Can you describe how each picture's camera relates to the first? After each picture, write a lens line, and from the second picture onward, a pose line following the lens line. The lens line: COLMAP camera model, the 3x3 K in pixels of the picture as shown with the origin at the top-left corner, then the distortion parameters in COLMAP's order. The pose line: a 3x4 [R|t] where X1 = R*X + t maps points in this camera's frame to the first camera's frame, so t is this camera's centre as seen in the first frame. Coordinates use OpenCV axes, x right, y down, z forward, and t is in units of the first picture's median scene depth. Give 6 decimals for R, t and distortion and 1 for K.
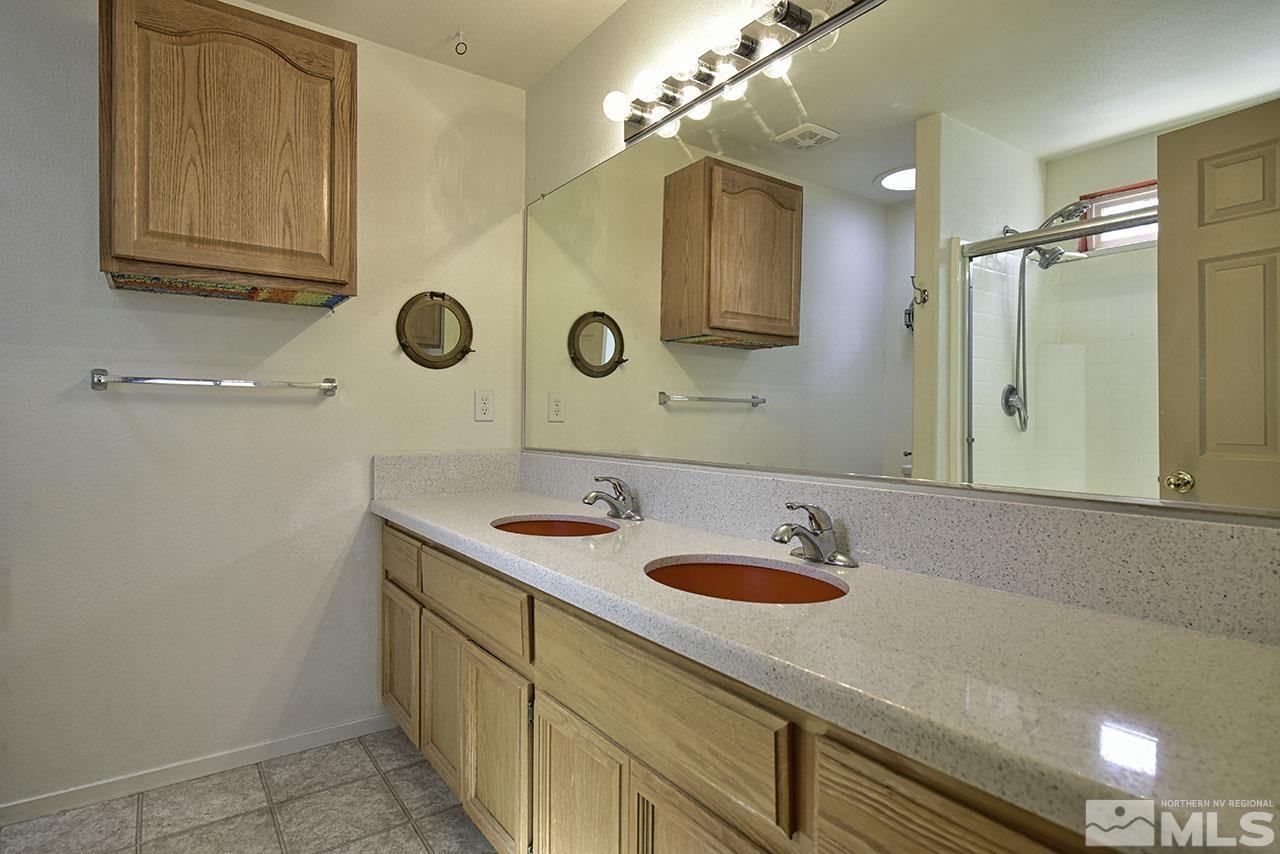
lens RADIAL K [[661.0, 0, 640.0], [0, 661.0, 427.0], [0, 0, 1]] dist [-0.003356, 0.000747]
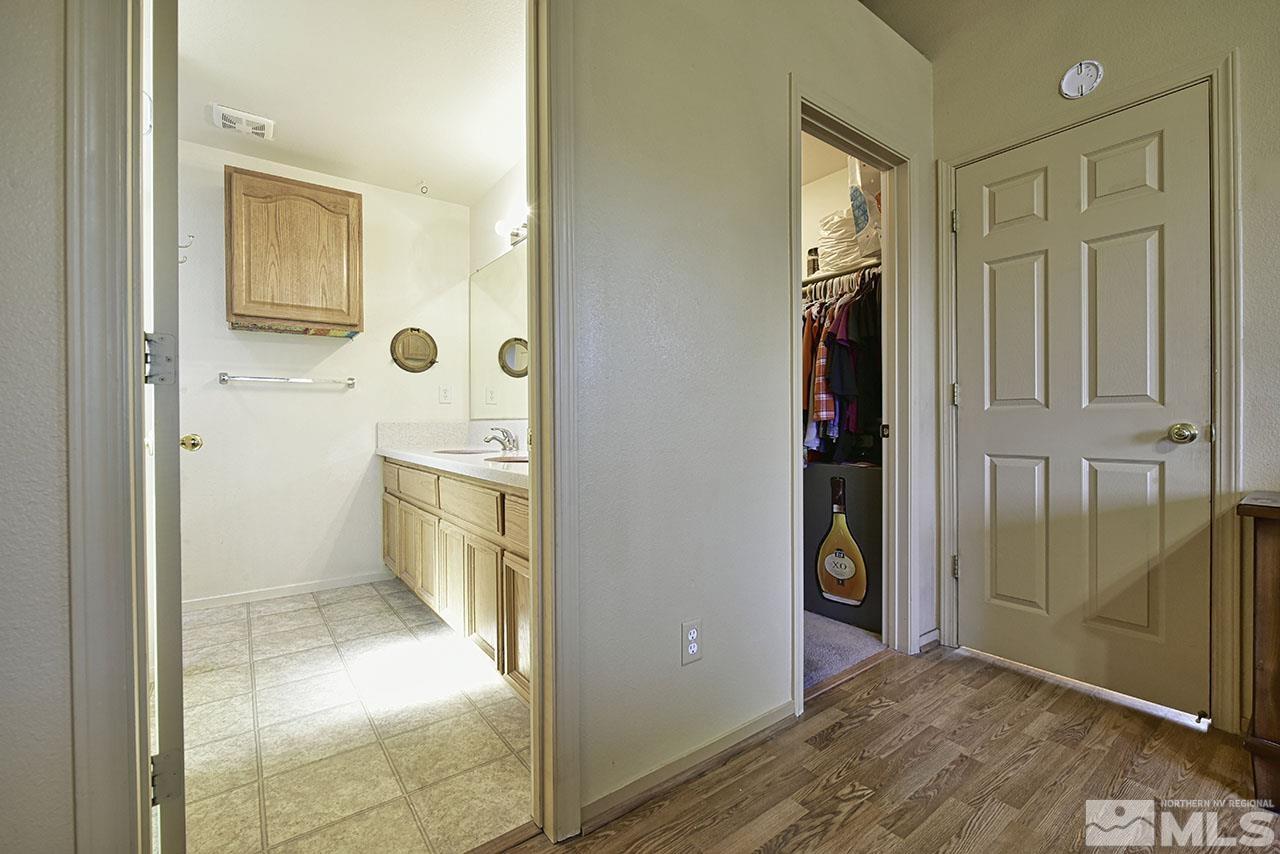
lens RADIAL K [[542.1, 0, 640.0], [0, 542.1, 427.0], [0, 0, 1]] dist [0.000269, -0.000109]
pose [[0.999897, -0.011395, 0.008714, 0.332957], [0.011401, 0.999935, -0.000672, 0.077843], [-0.008706, 0.000772, 0.999962, -0.527773]]
